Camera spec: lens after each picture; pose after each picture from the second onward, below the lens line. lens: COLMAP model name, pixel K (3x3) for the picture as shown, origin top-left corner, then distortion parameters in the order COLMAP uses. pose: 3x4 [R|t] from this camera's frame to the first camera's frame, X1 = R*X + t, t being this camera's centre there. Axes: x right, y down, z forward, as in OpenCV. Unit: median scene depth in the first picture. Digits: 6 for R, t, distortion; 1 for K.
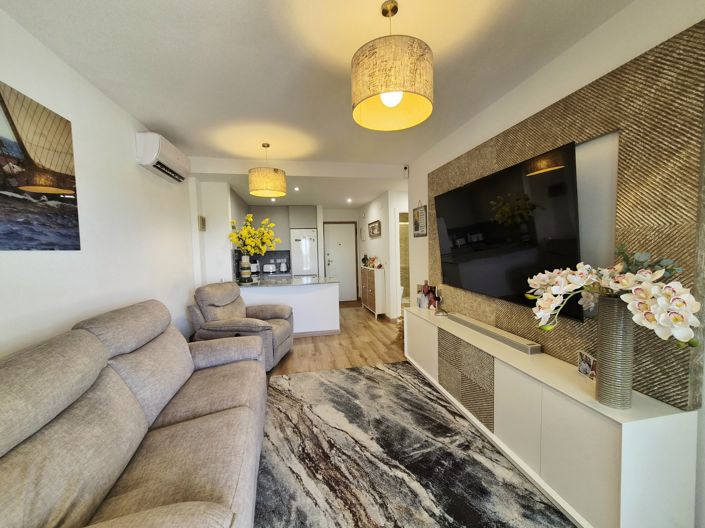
lens RADIAL K [[289.7, 0, 355.1], [0, 289.7, 265.8], [0, 0, 1]] dist [-0.002285, 0.004728]
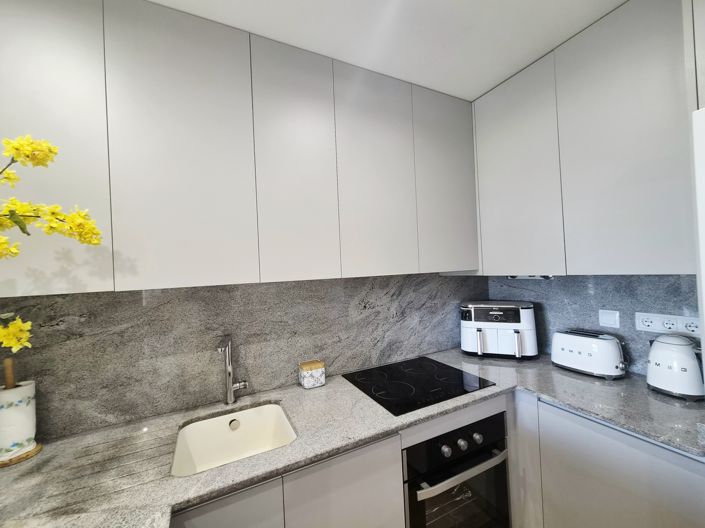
lens RADIAL K [[292.6, 0, 353.8], [0, 292.6, 267.0], [0, 0, 1]] dist [0.000070, -0.000796]
pose [[0.257822, 0.003964, -0.966184, -0.346127], [-0.017793, 0.999841, -0.000645, -0.140605], [0.966029, 0.017358, 0.257851, 2.090567]]
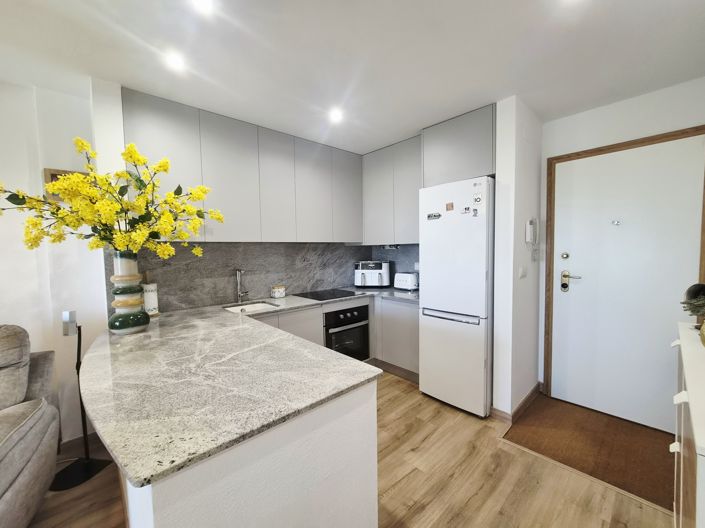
lens RADIAL K [[292.6, 0, 353.8], [0, 292.6, 267.0], [0, 0, 1]] dist [0.000070, -0.000796]
pose [[0.509533, 0.068481, -0.857722, 0.196843], [-0.047207, 0.997551, 0.051601, -0.095703], [0.859155, 0.014198, 0.511518, 1.831126]]
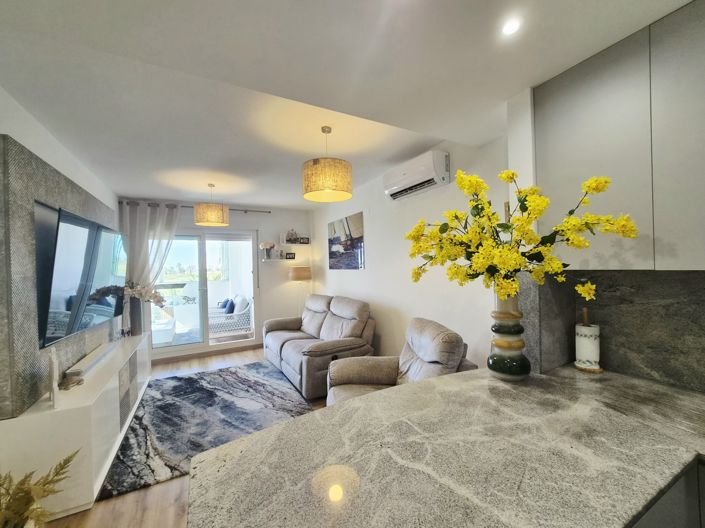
lens RADIAL K [[288.3, 0, 353.0], [0, 288.3, 266.4], [0, 0, 1]] dist [-0.000909, 0.000381]
pose [[-0.959644, 0.050108, -0.276717, -0.196598], [0.033446, 0.997350, 0.064612, -0.155947], [0.279222, 0.052750, -0.958777, 2.197216]]
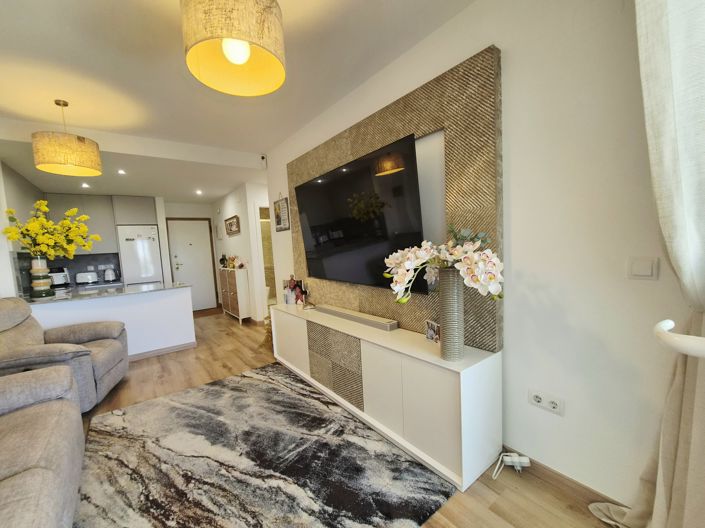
lens RADIAL K [[293.3, 0, 349.4], [0, 293.3, 270.5], [0, 0, 1]] dist [0.001168, 0.000234]
pose [[0.906194, -0.060311, 0.418539, 0.015028], [0.057163, 0.998163, 0.020069, 0.035969], [-0.418981, 0.005739, 0.907977, 0.046371]]
